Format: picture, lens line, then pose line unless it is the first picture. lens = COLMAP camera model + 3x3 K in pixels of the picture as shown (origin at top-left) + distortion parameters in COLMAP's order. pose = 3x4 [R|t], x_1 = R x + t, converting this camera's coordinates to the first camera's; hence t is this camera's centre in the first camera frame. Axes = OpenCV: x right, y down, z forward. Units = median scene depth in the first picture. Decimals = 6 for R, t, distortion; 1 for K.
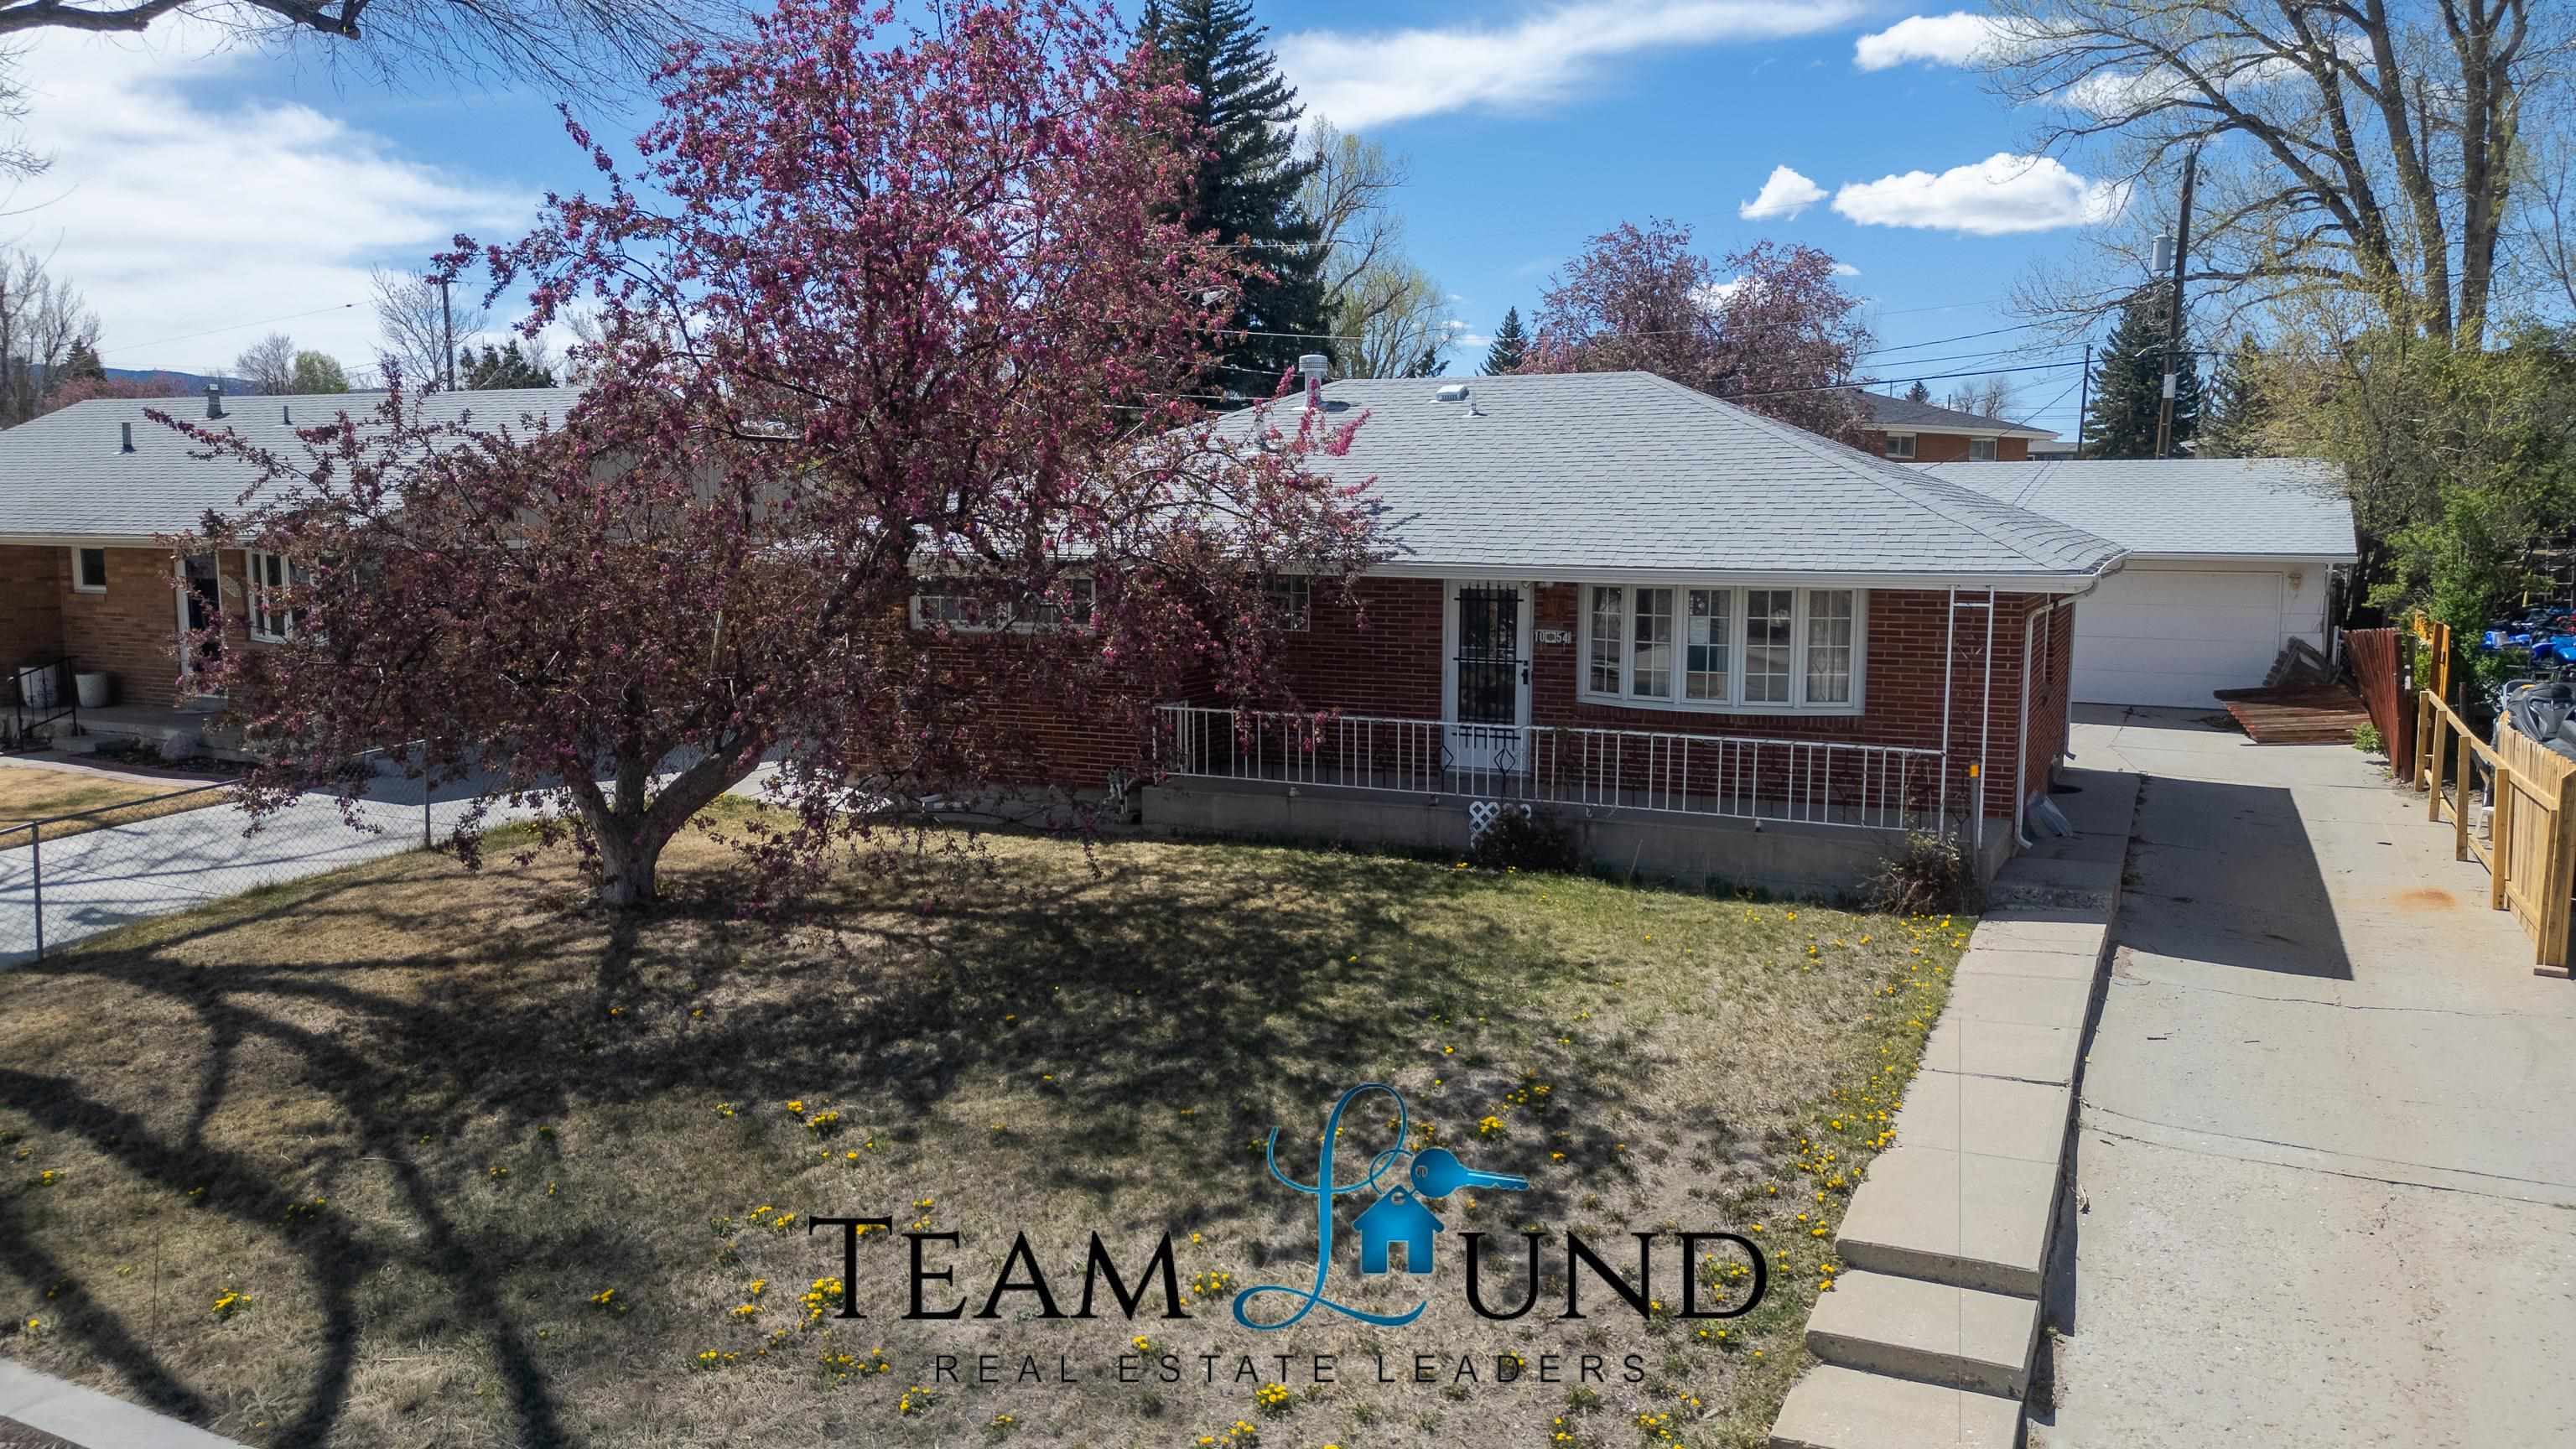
lens RADIAL K [[1797.6, 0, 1277.7], [0, 1797.6, 755.0], [0, 0, 1]] dist [0.068200, -0.069681]
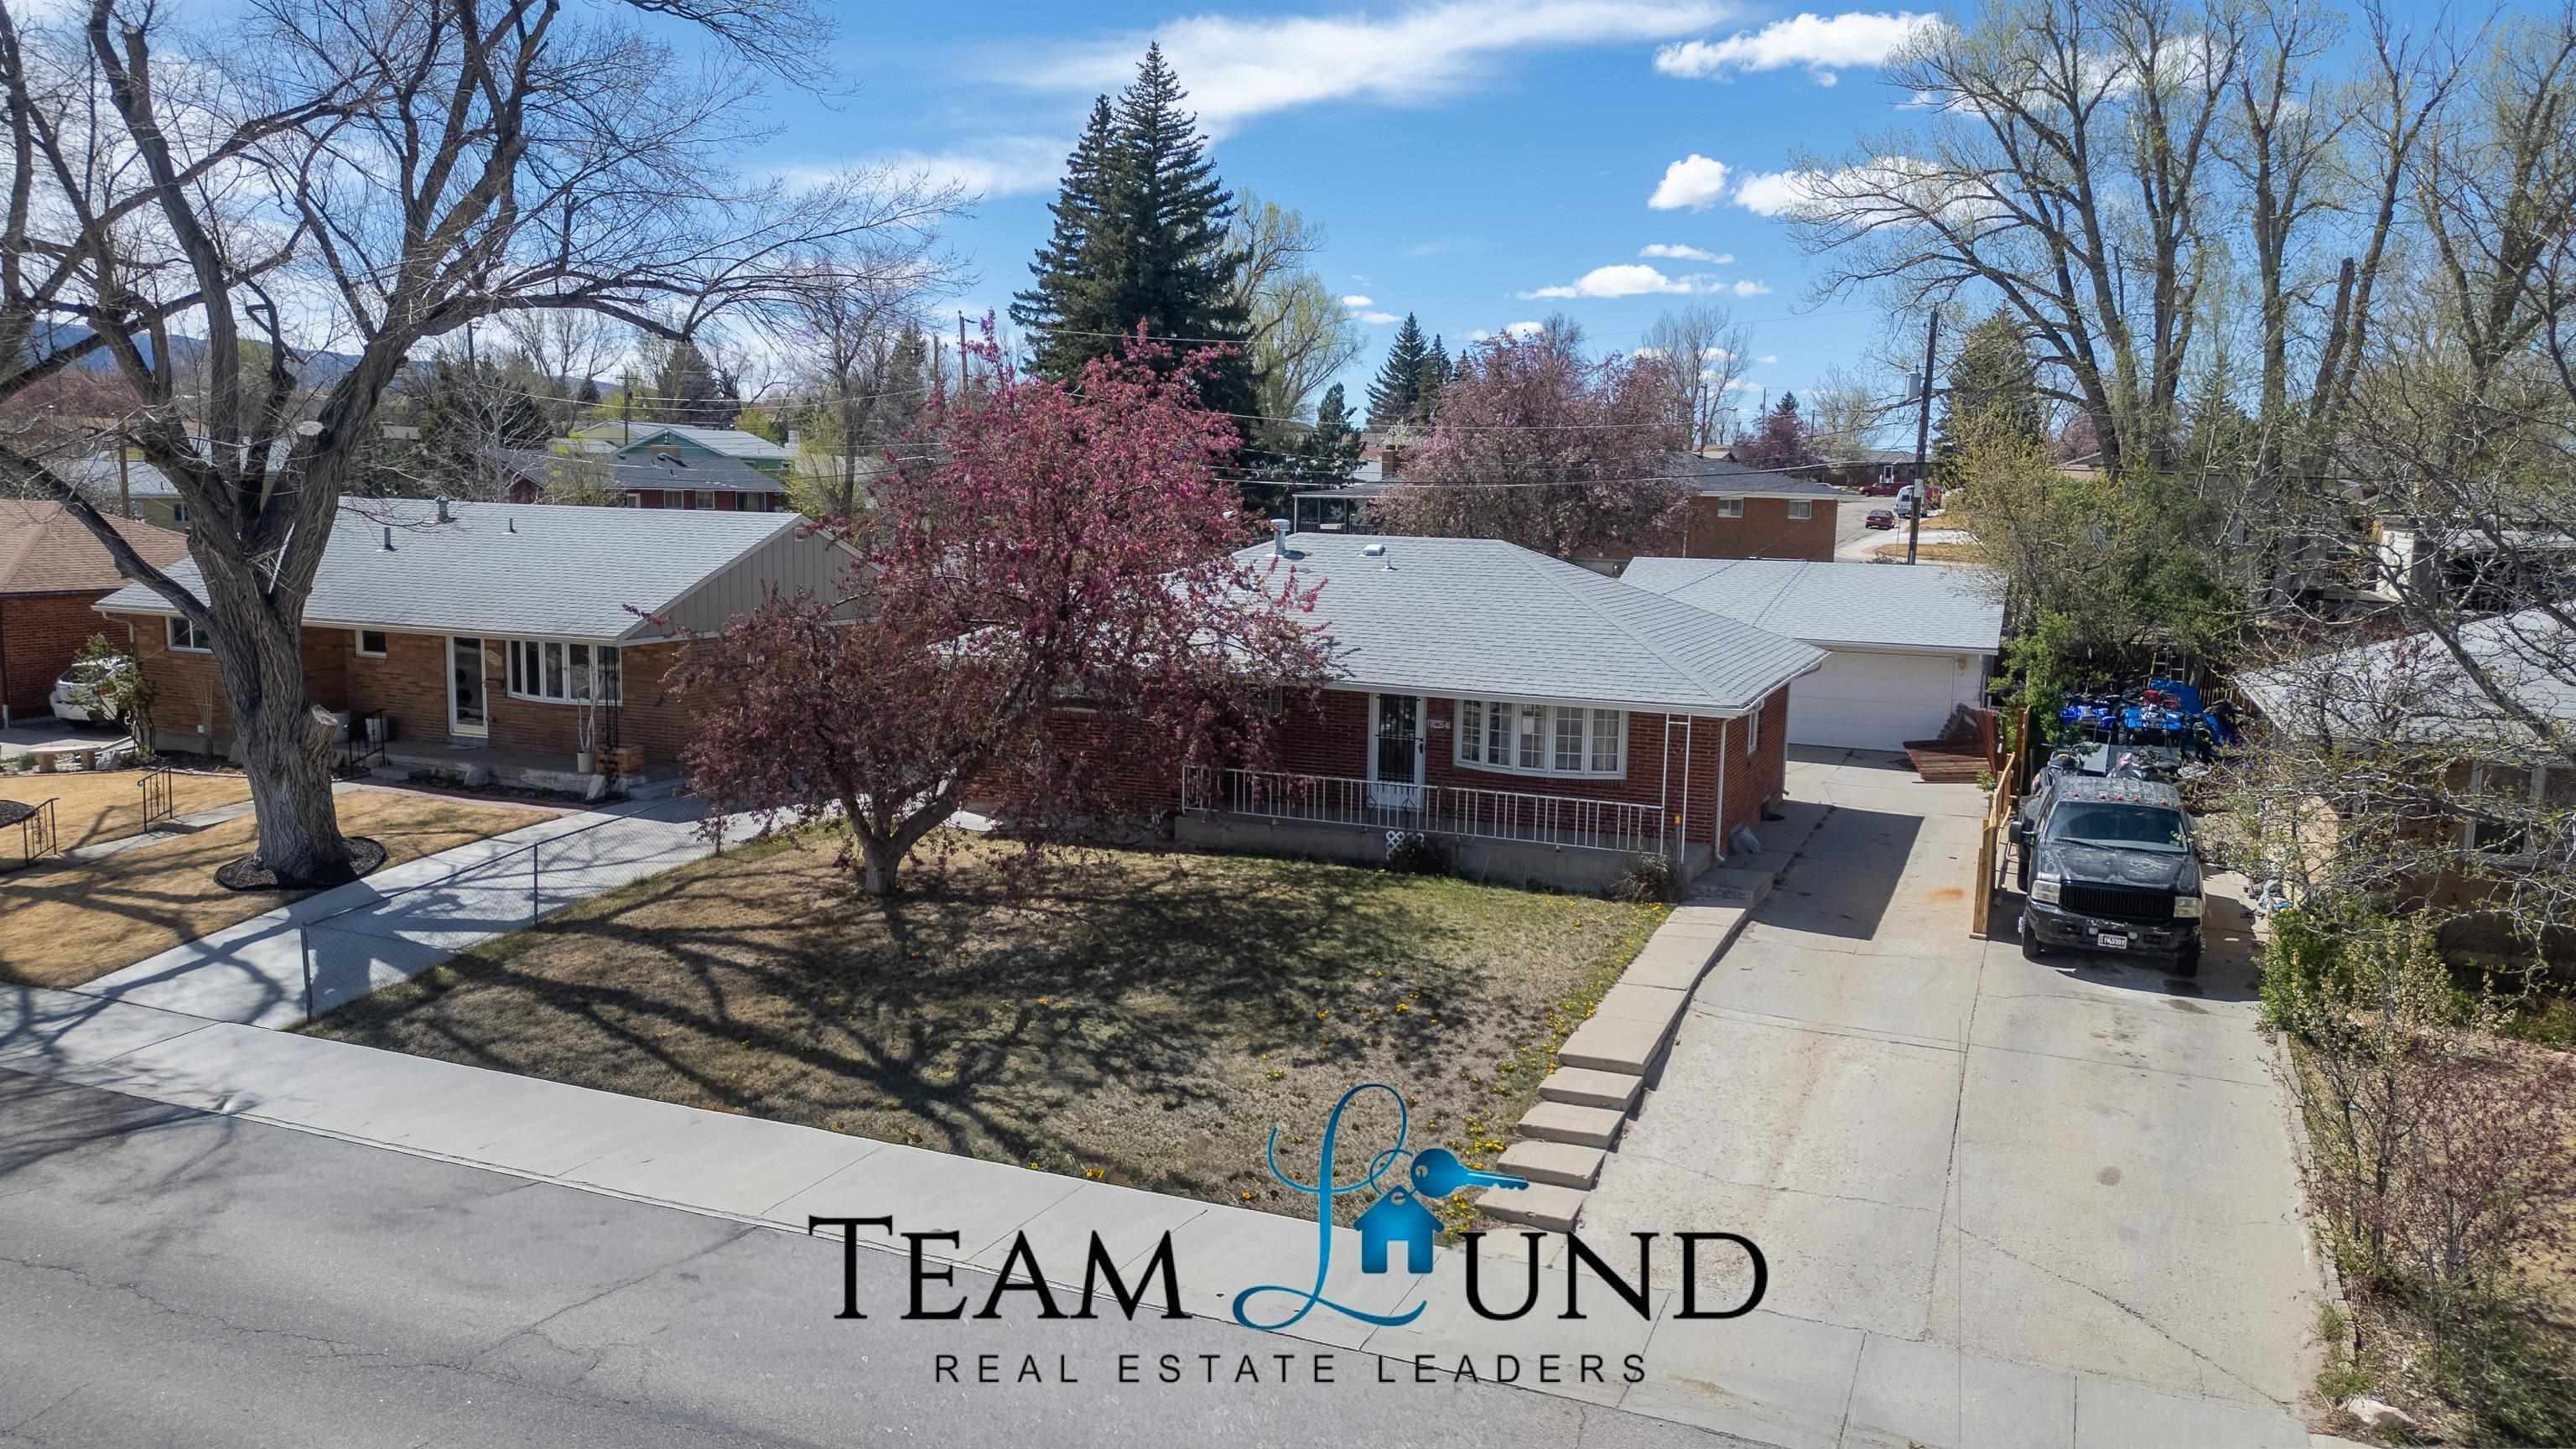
lens RADIAL K [[1786.9, 0, 1288.0], [0, 1786.9, 724.5], [0, 0, 1]] dist [0.069896, -0.069952]
pose [[0.997935, 0.010922, 0.063304, -0.101632], [-0.010704, 0.999936, -0.003782, -0.075586], [-0.063342, 0.003097, 0.997987, -0.723390]]
